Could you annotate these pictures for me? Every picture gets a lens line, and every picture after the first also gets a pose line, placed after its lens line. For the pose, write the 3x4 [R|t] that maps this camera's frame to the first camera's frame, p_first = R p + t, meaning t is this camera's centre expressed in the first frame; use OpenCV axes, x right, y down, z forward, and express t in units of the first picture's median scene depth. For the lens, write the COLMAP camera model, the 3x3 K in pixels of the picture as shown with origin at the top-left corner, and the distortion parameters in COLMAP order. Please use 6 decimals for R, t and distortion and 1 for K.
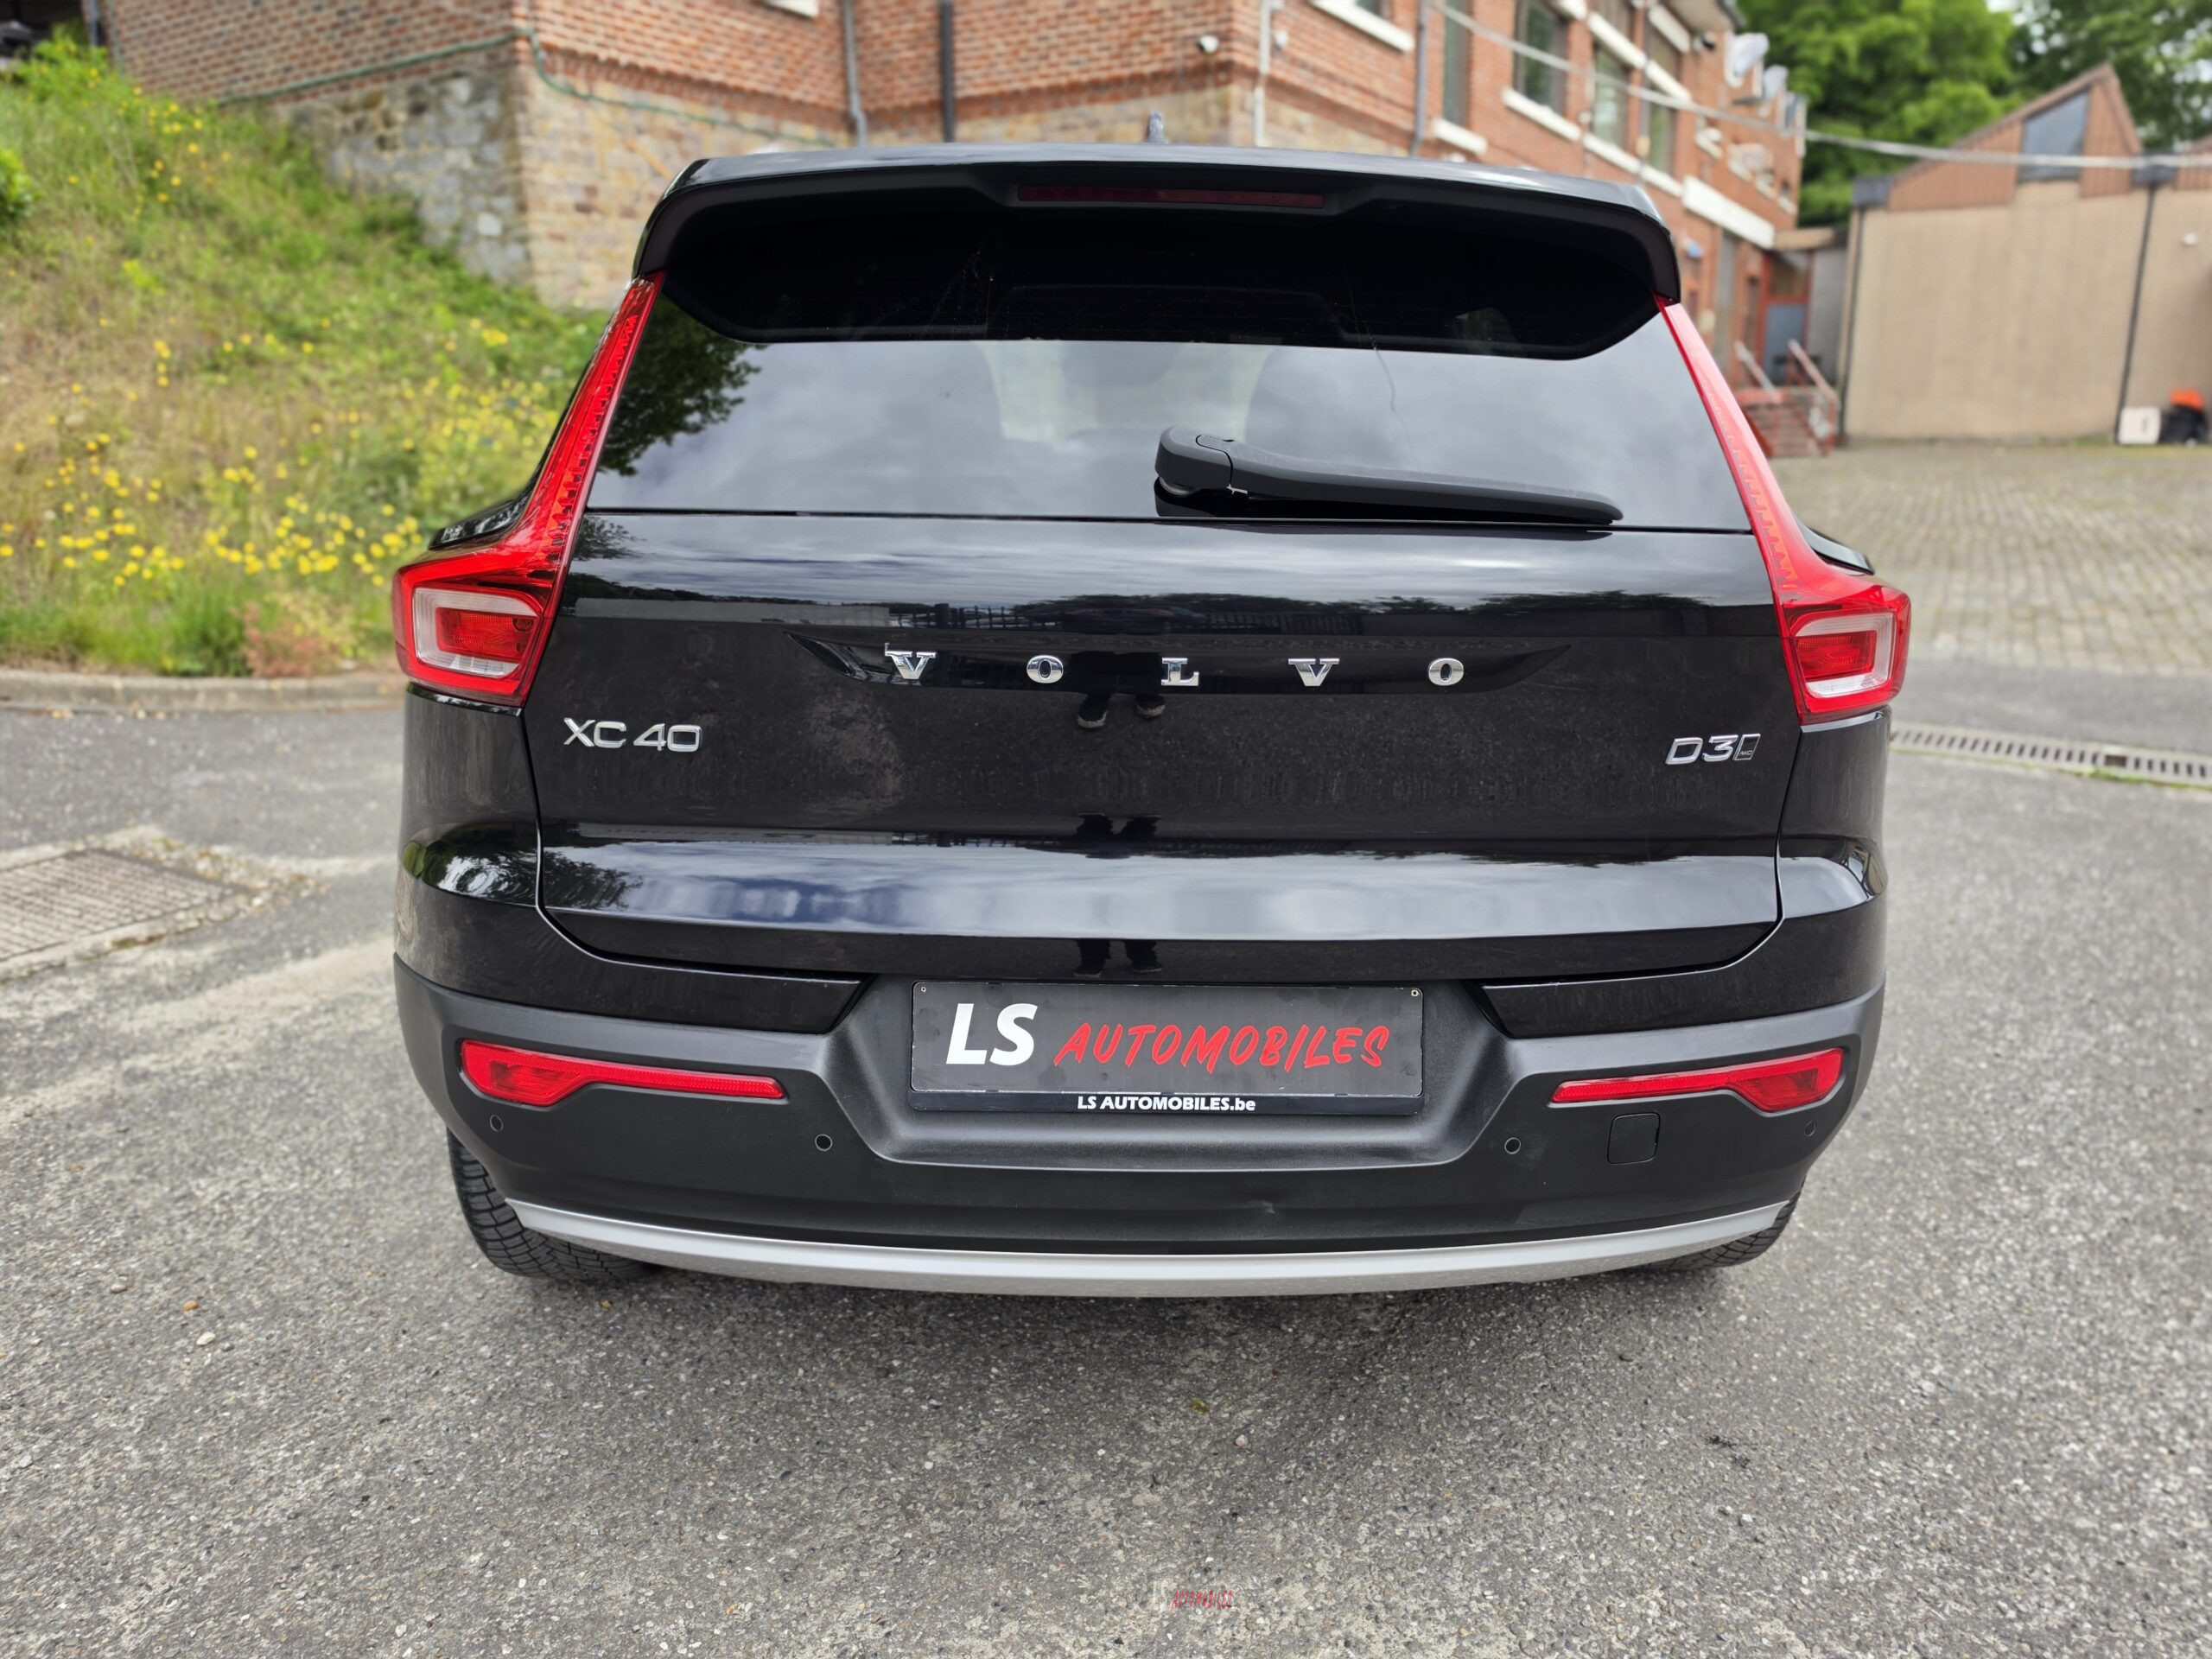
lens RADIAL K [[1531.8, 0, 1095.6], [0, 1531.8, 866.0], [0, 0, 1]] dist [-0.010061, -0.005113]
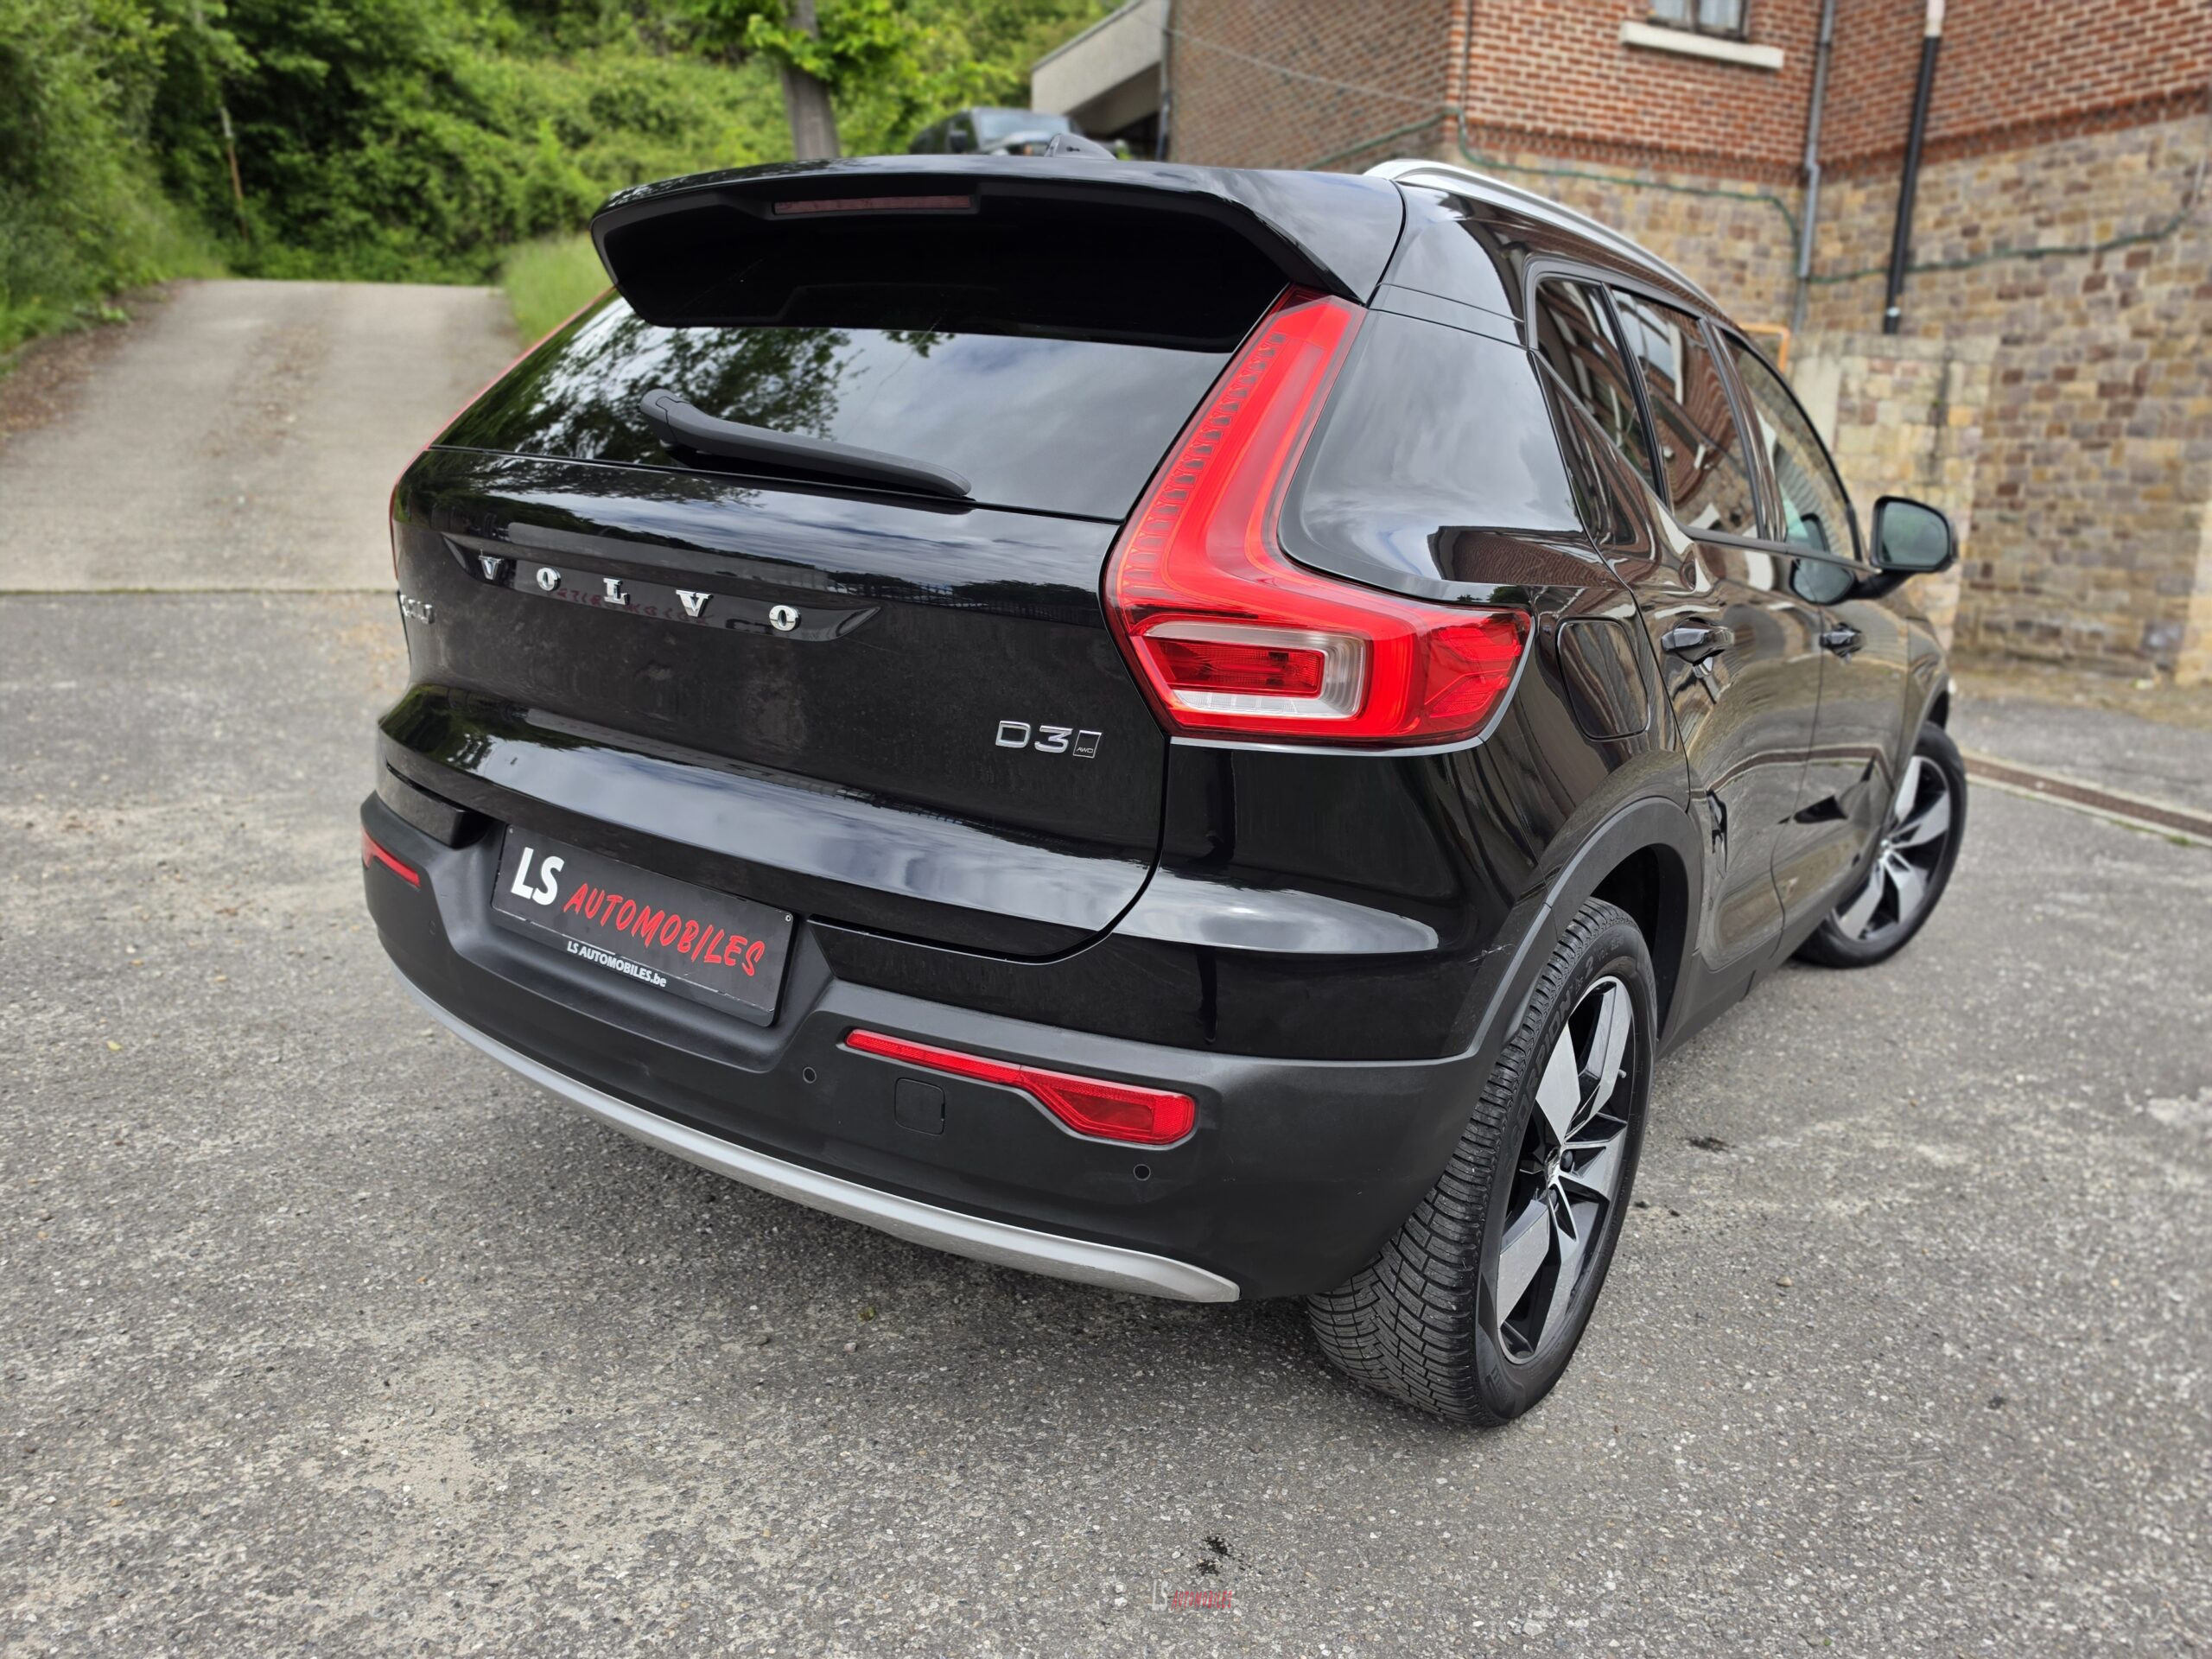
lens RADIAL K [[1548.3, 0, 1102.1], [0, 1548.3, 833.8], [0, 0, 1]] dist [0.010396, -0.003372]
pose [[0.801149, 0.177429, -0.571558, 0.128329], [-0.213550, 0.976924, 0.003936, -0.003605], [0.559067, 0.118903, 0.820552, 0.026818]]
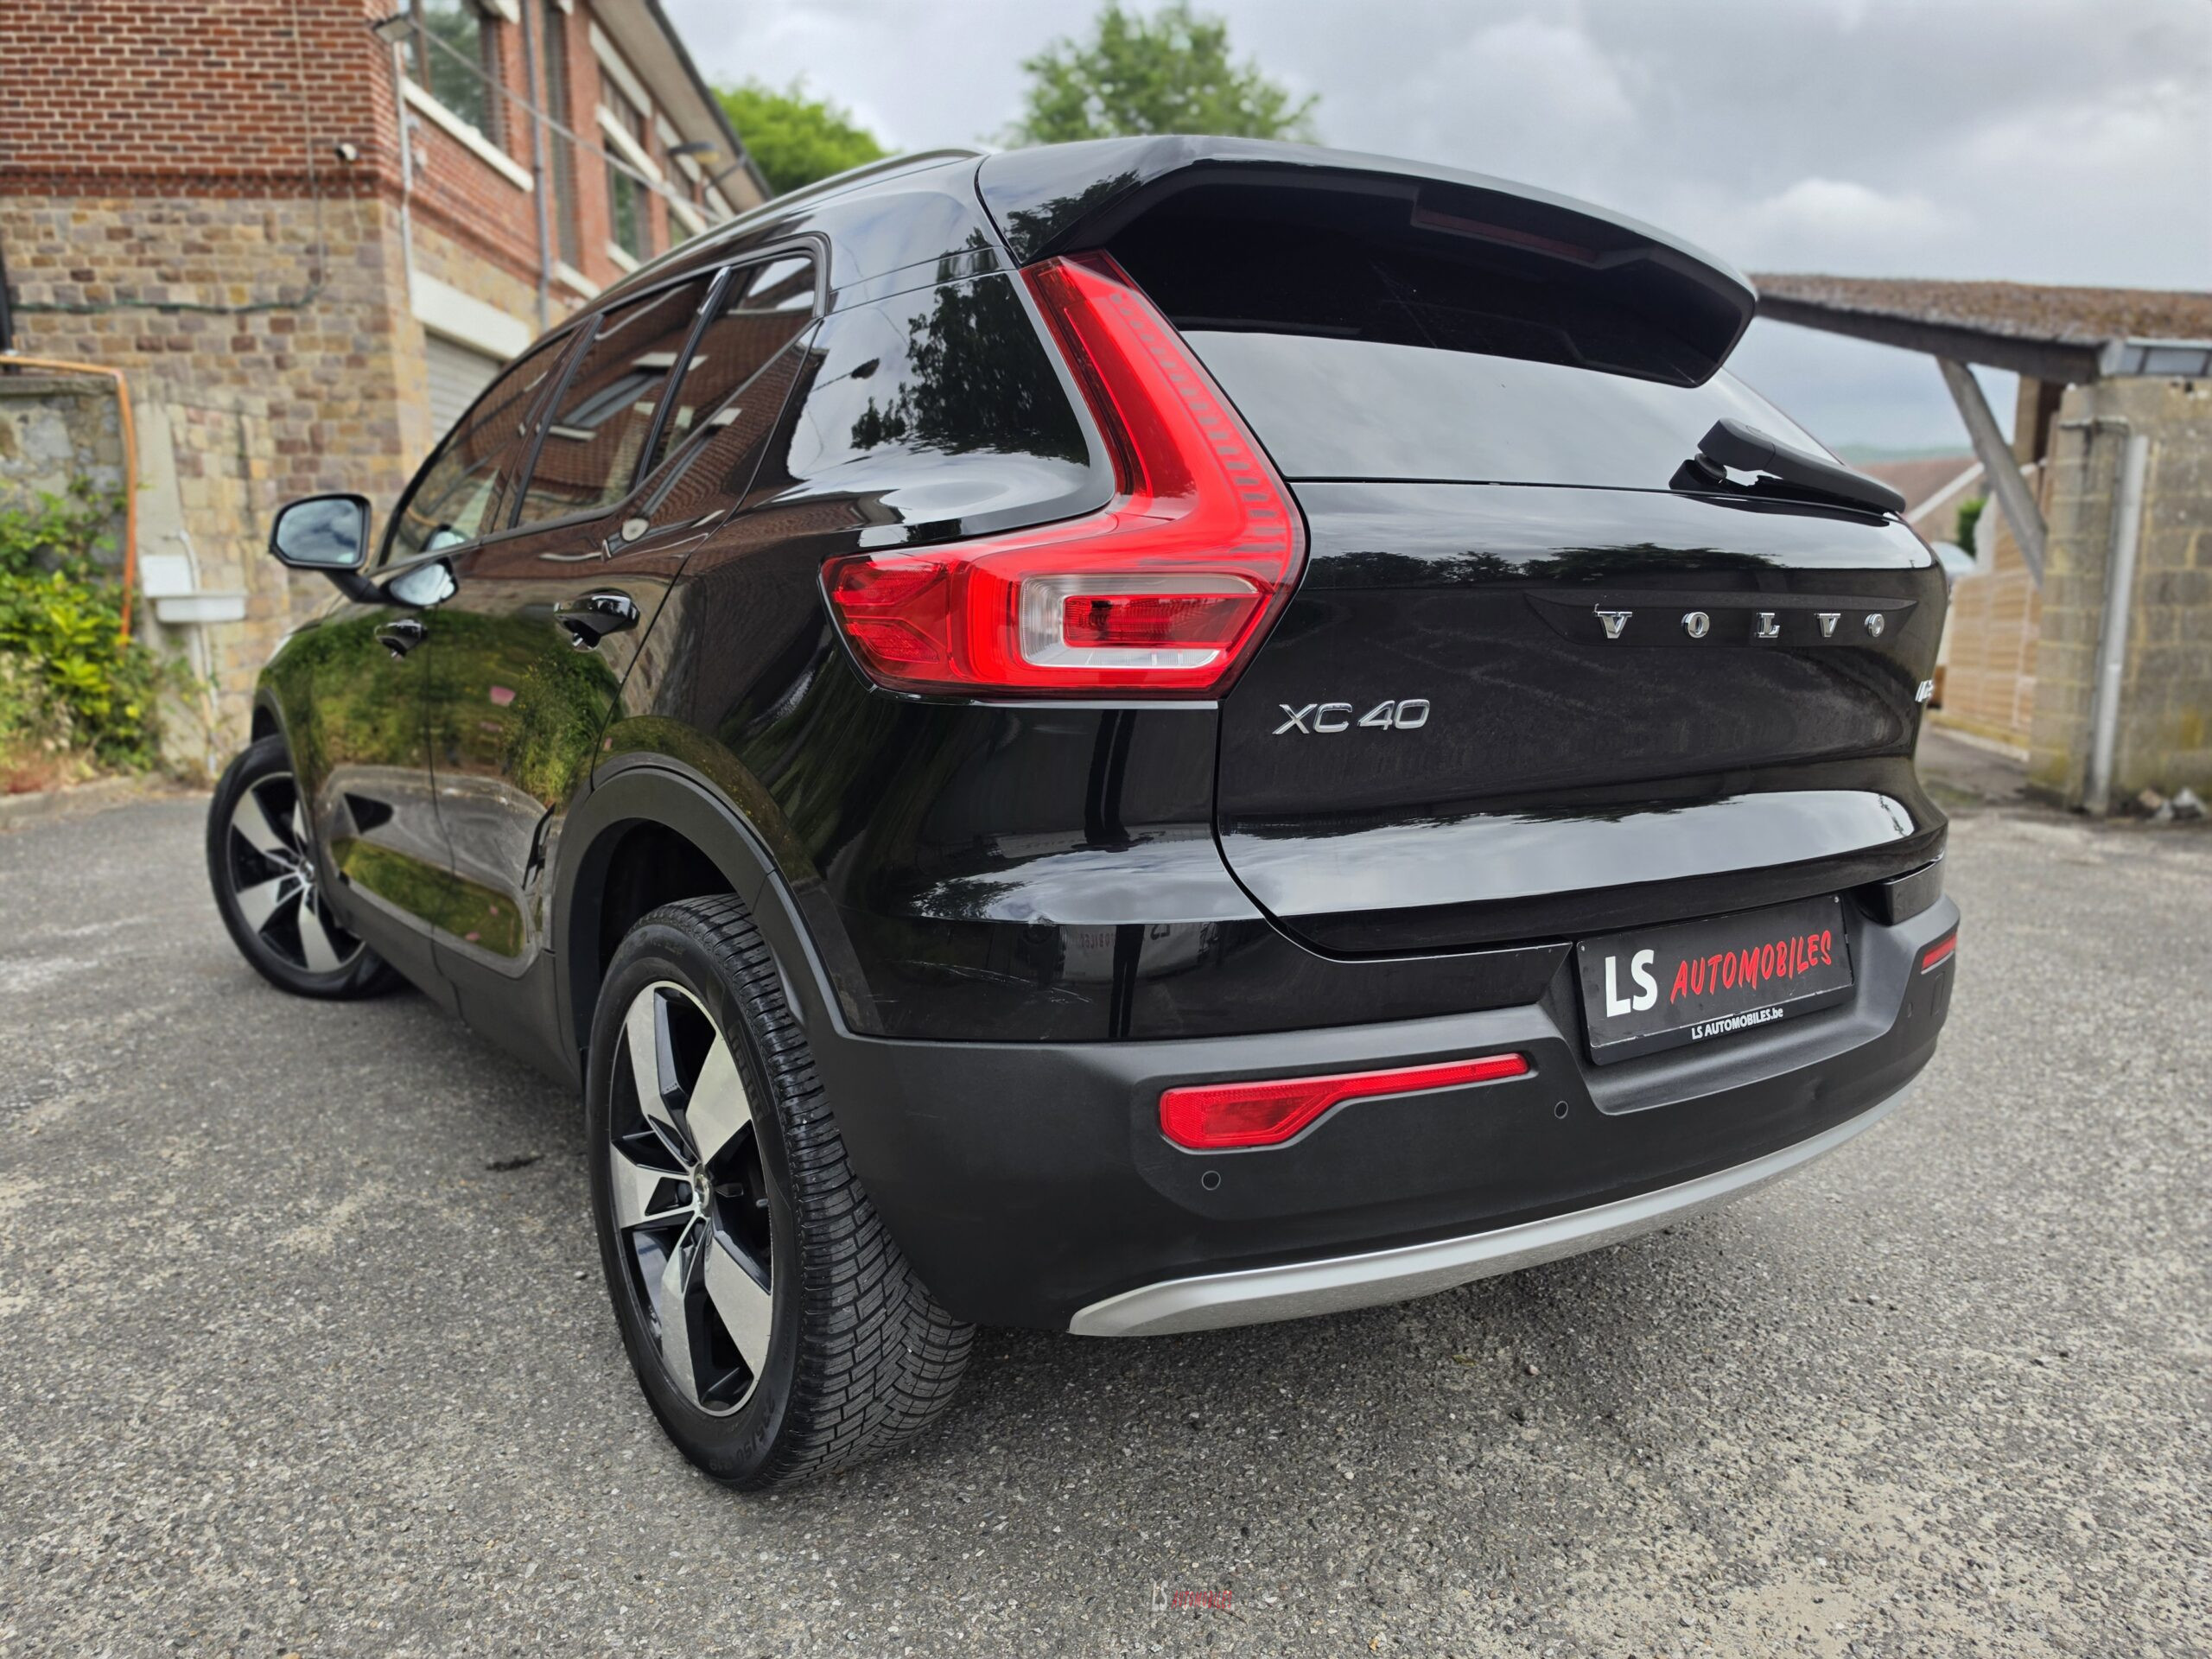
lens RADIAL K [[1548.3, 0, 1102.1], [0, 1548.3, 833.8], [0, 0, 1]] dist [0.010396, -0.003372]
pose [[0.820350, -0.095095, 0.563900, -0.119013], [0.160902, 0.984623, -0.068033, 0.003002], [-0.548759, 0.146543, 0.823036, 0.039647]]
